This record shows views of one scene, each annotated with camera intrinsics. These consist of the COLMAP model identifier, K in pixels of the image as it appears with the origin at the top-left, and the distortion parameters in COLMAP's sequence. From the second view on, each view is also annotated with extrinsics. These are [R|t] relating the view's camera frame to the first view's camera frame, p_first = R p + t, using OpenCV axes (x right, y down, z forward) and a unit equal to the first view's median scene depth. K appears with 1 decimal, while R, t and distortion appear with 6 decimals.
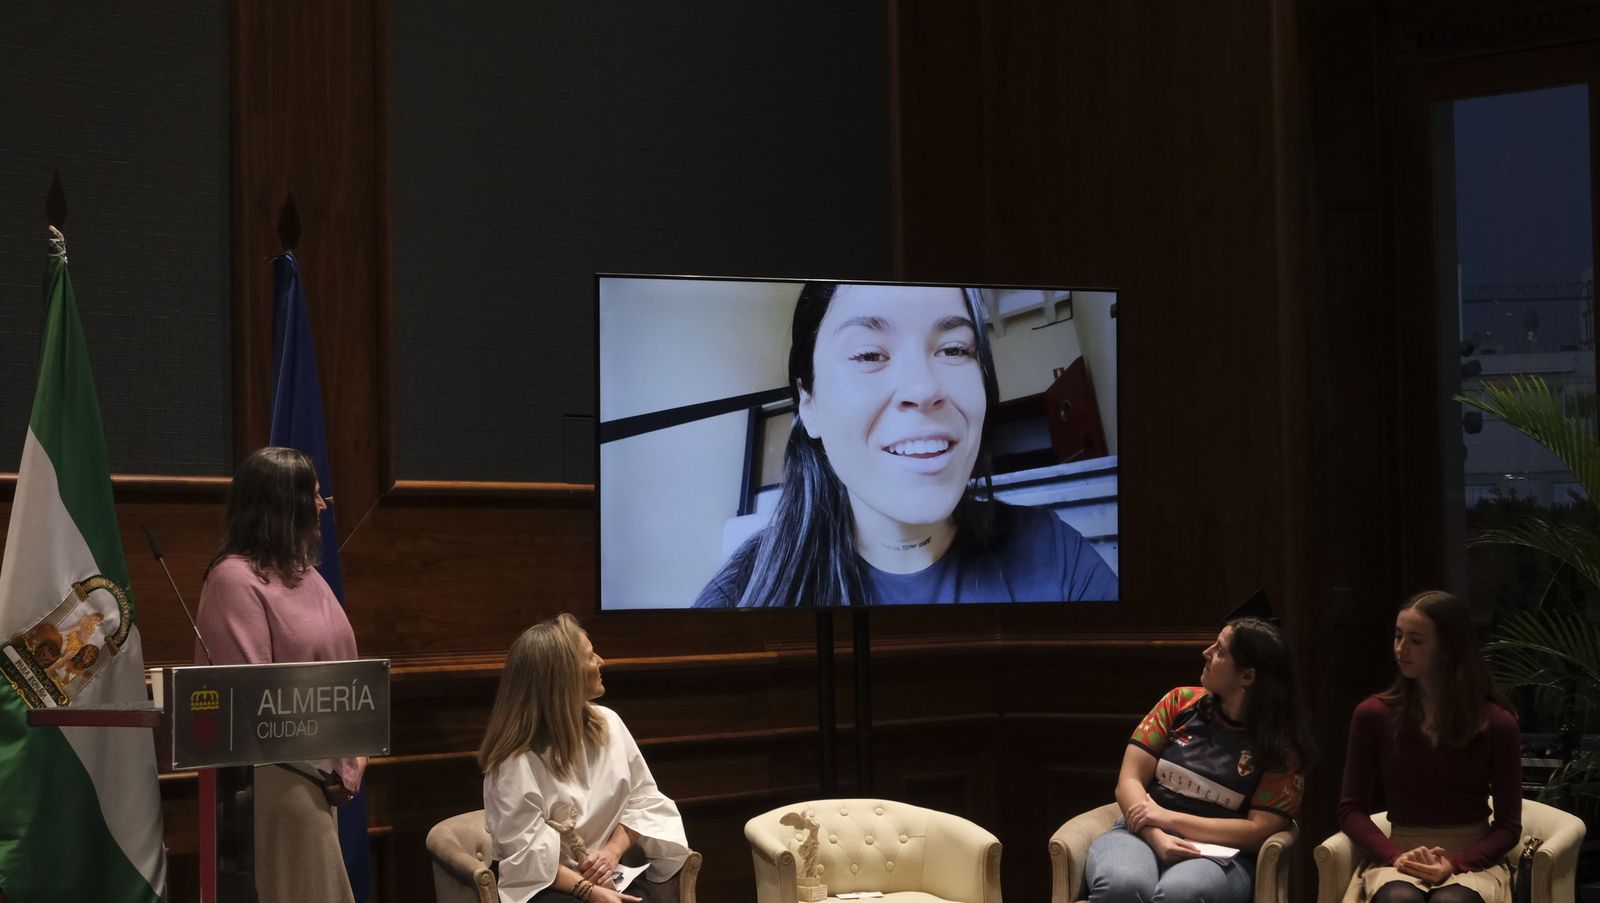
lens RADIAL K [[3052.2, 0, 762.3], [0, 3052.2, 449.6], [0, 0, 1]] dist [0.039259, 0.147386]
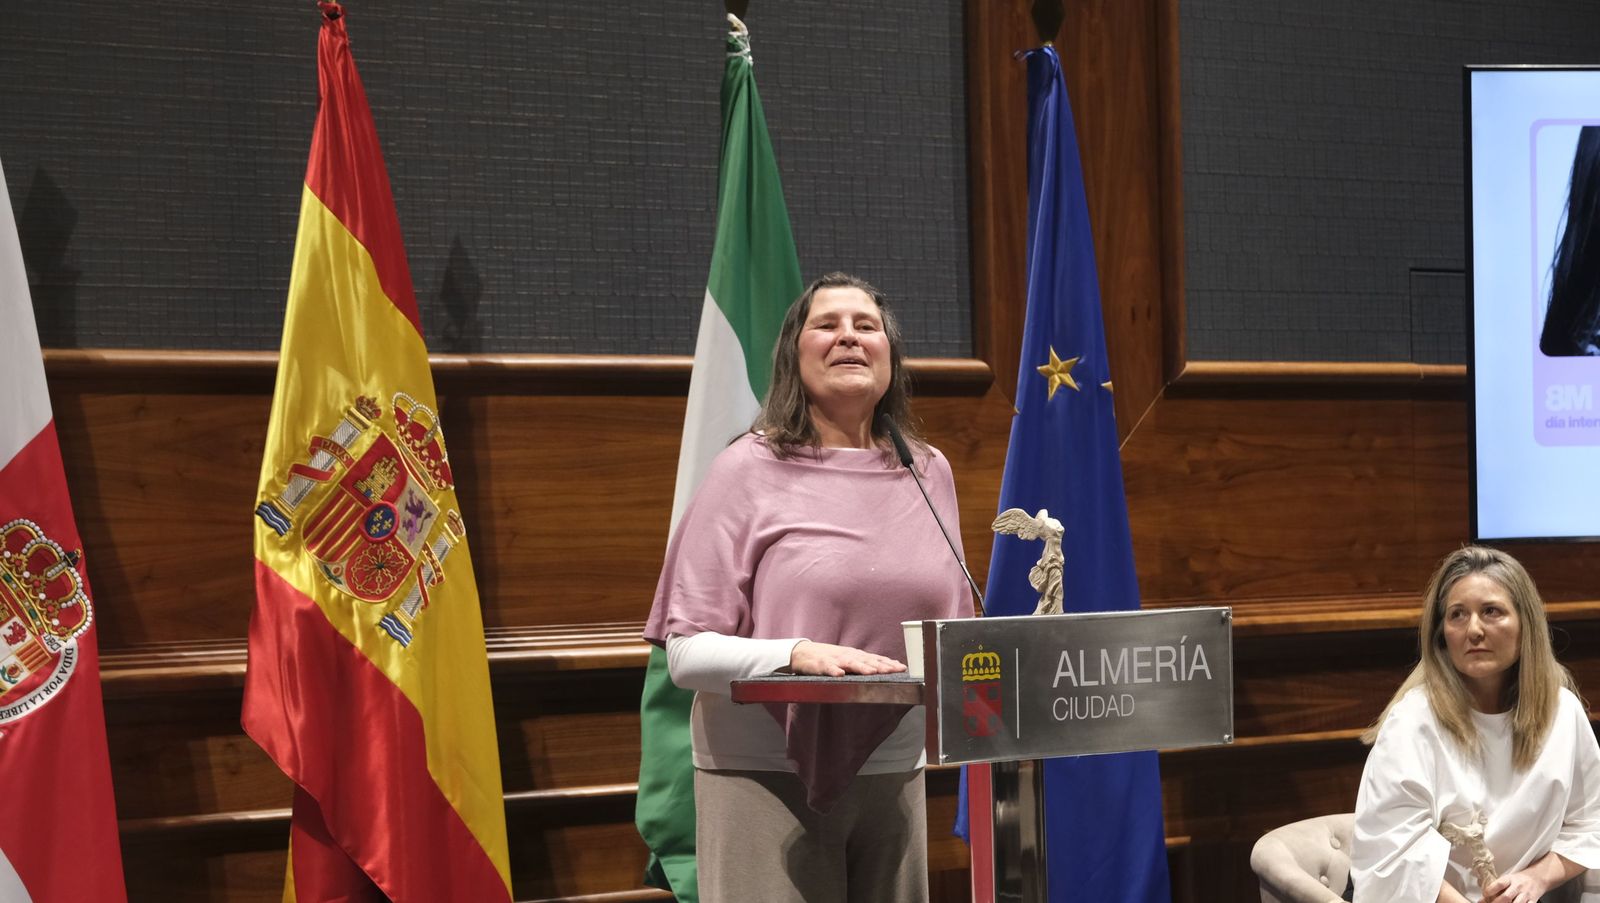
lens RADIAL K [[3802.0, 0, 838.5], [0, 3802.0, 484.5], [0, 0, 1]] dist [0.022608, 1.367784]
pose [[0.984343, -0.007826, -0.176091, -0.049006], [0.014200, 0.999288, 0.034966, 0.007467], [0.175692, -0.036919, 0.983753, 0.110224]]
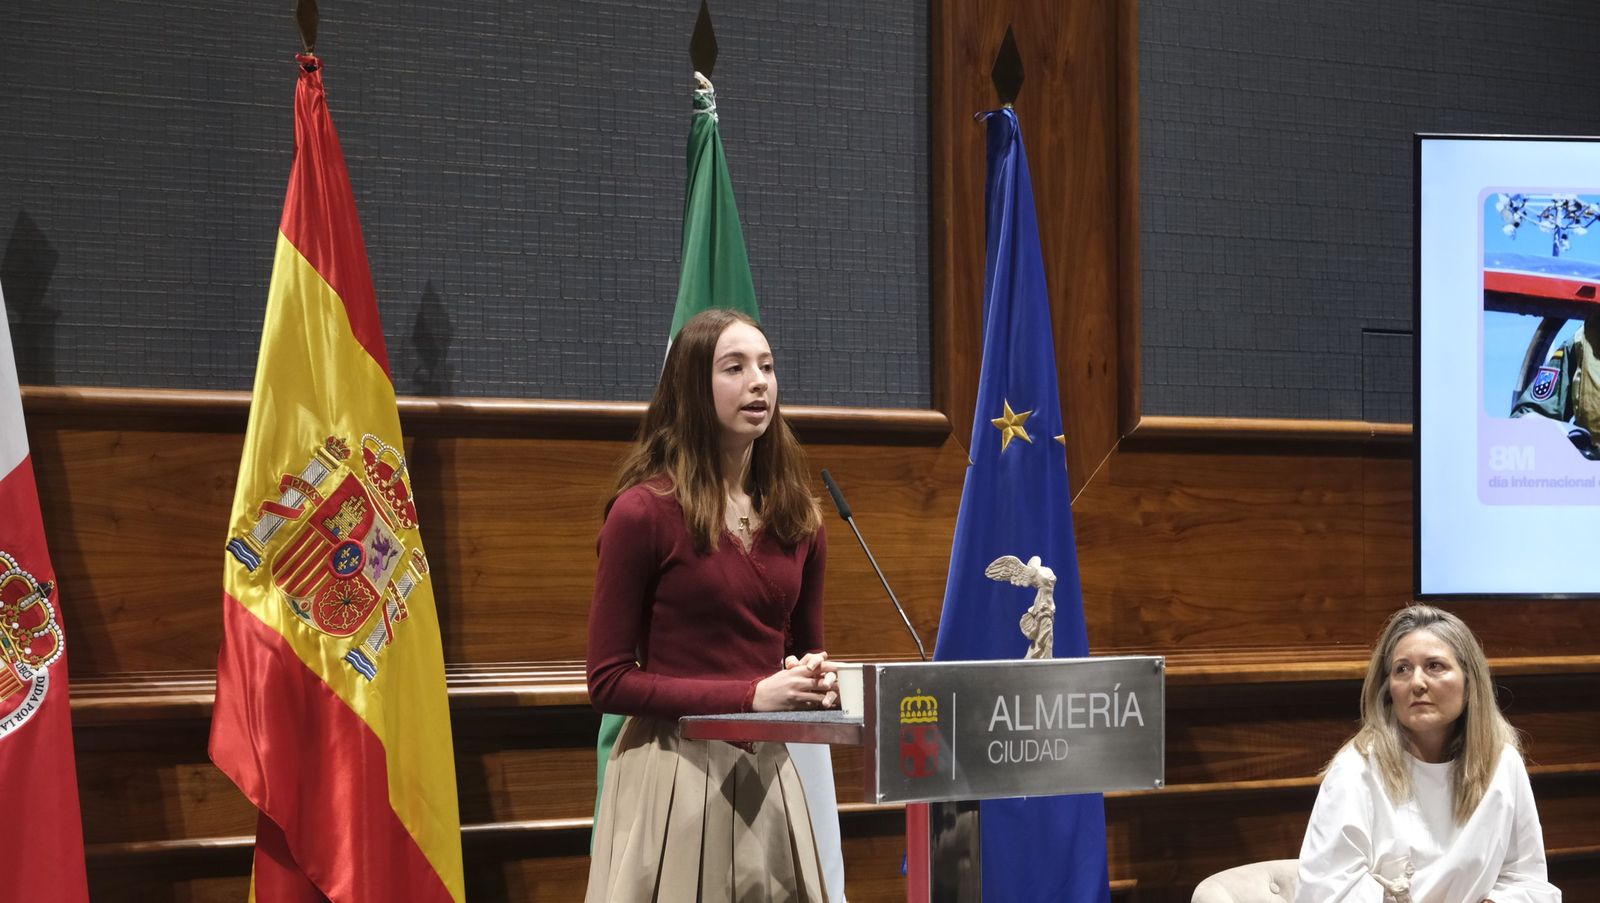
lens RADIAL K [[3802.0, 0, 838.5], [0, 3802.0, 484.5], [0, 0, 1]] dist [0.022608, 1.367784]
pose [[0.984546, 0.007845, -0.174953, -0.034987], [-0.003699, 0.999705, 0.024011, 0.005497], [0.175089, -0.022993, 0.984284, 0.086109]]
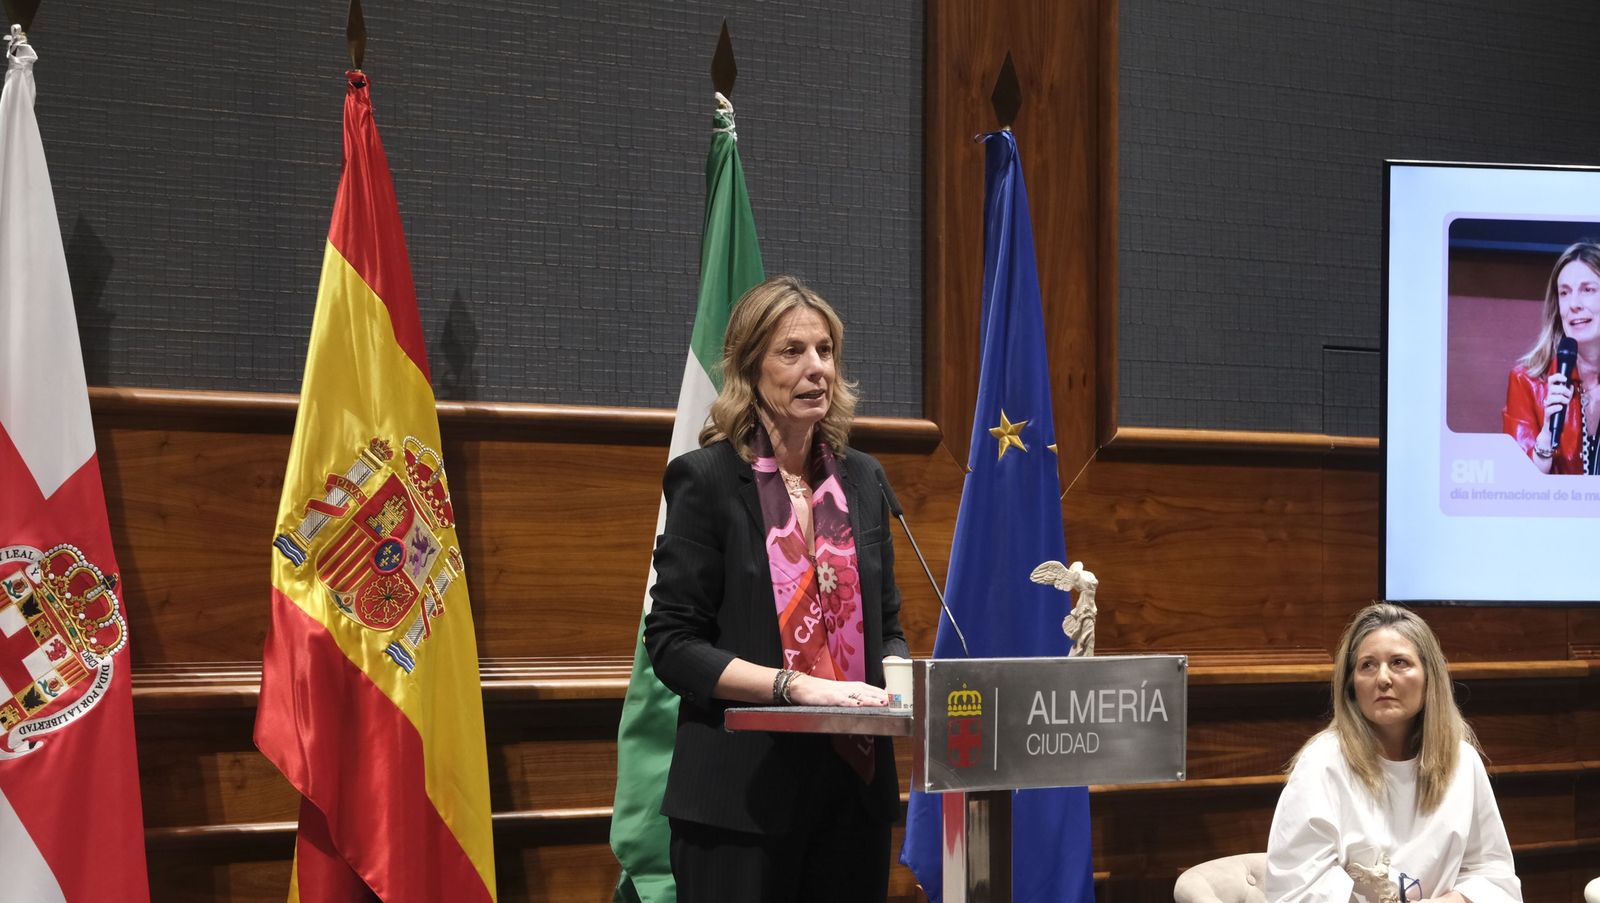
lens RADIAL K [[3802.0, 0, 838.5], [0, 3802.0, 484.5], [0, 0, 1]] dist [0.022608, 1.367784]
pose [[0.990962, 0.018300, -0.132886, -0.071205], [-0.015528, 0.999640, 0.021871, 0.005341], [0.133239, -0.019610, 0.990890, 0.039292]]
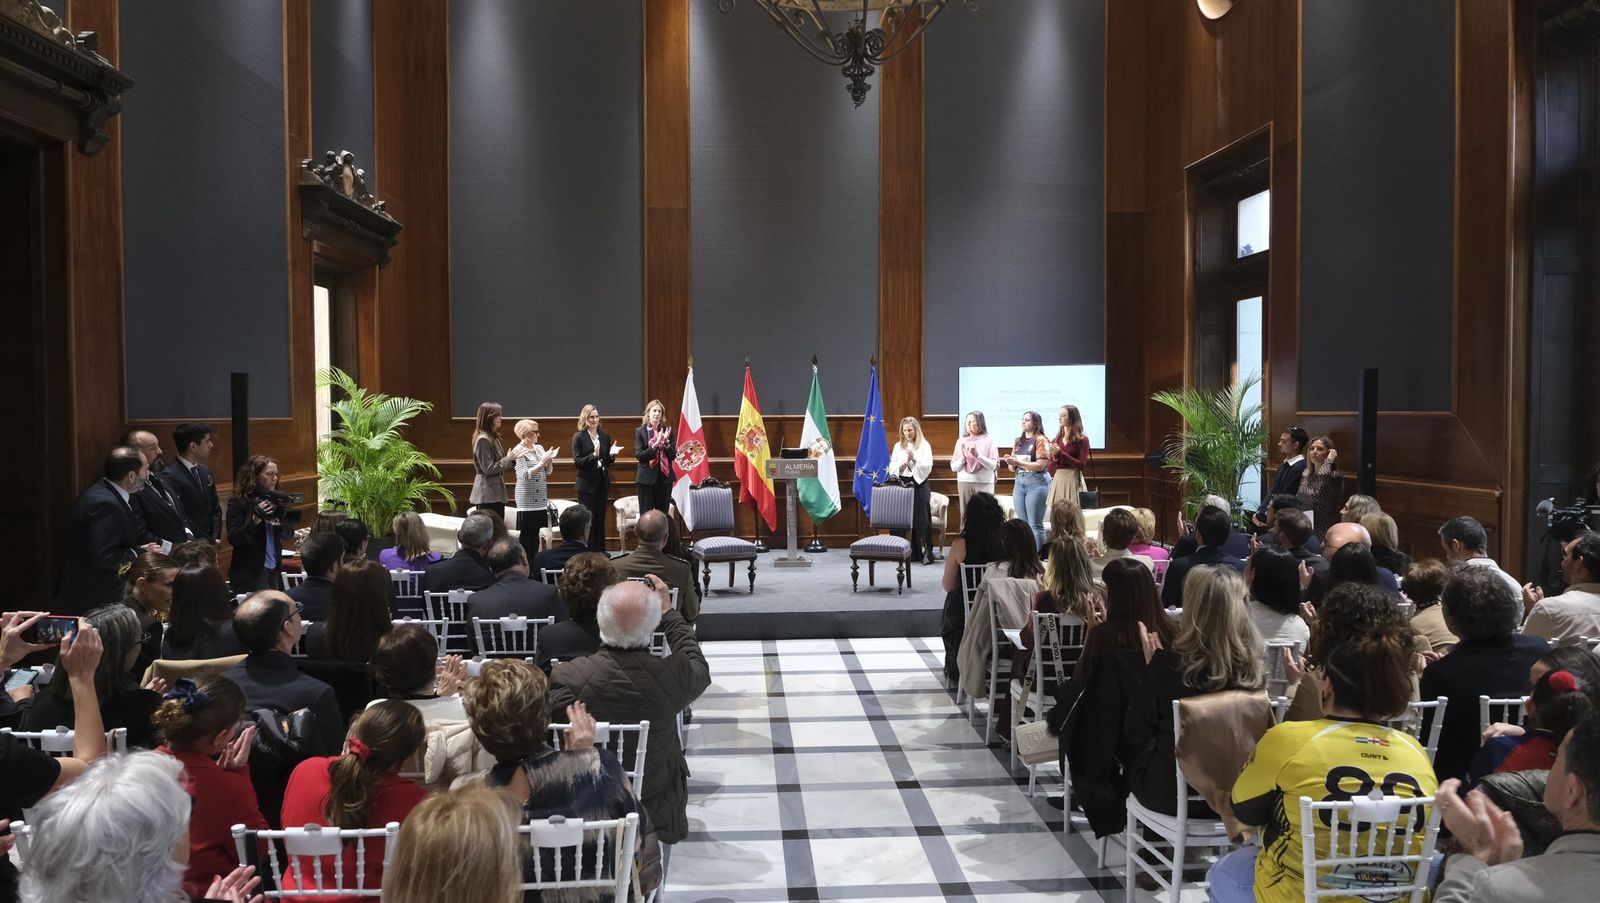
lens RADIAL K [[1100.9, 0, 806.8], [0, 1100.9, 453.4], [0, 0, 1]] dist [-0.023216, 0.004035]
pose [[0.730720, 0.041084, -0.681440, 0.940839], [0.021063, 0.996356, 0.082656, -0.077460], [0.682352, -0.074752, 0.727192, -0.277891]]
